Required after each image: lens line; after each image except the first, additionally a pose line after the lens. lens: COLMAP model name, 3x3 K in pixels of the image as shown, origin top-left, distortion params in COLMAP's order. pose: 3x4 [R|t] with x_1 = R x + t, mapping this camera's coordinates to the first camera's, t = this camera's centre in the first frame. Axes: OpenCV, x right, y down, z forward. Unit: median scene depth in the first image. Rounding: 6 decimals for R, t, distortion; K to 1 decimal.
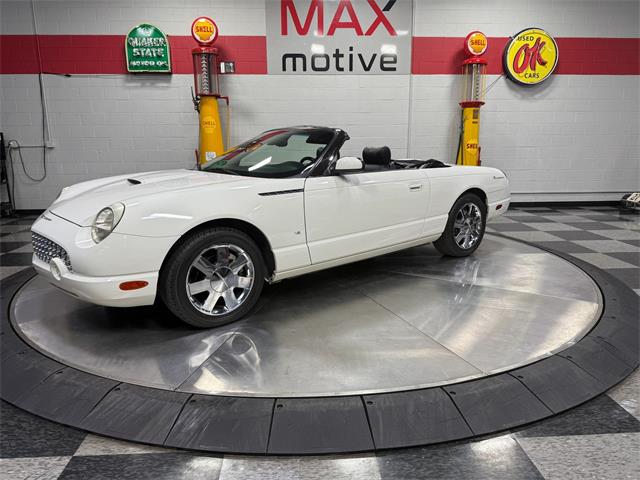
lens RADIAL K [[446.3, 0, 318.8], [0, 446.3, 241.0], [0, 0, 1]] dist [0.007278, -0.012488]
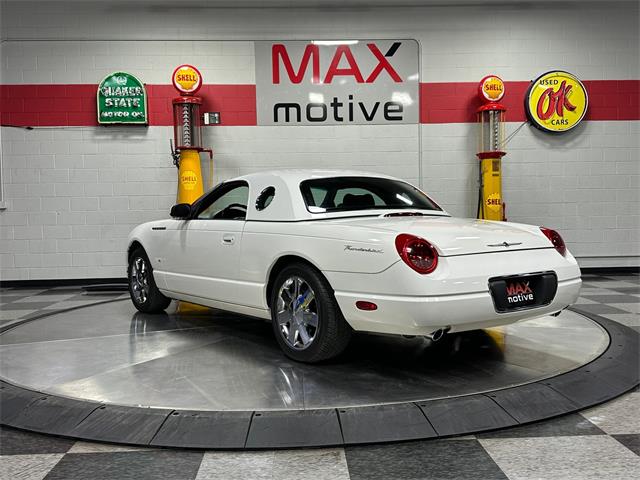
lens RADIAL K [[598.0, 0, 321.5], [0, 598.0, 238.0], [0, 0, 1]] dist [0.143026, -0.269009]
pose [[0.999906, -0.009823, -0.009533, 0.022621], [0.007999, 0.984458, -0.175435, 0.057877], [0.011108, 0.175343, 0.984445, -0.136860]]
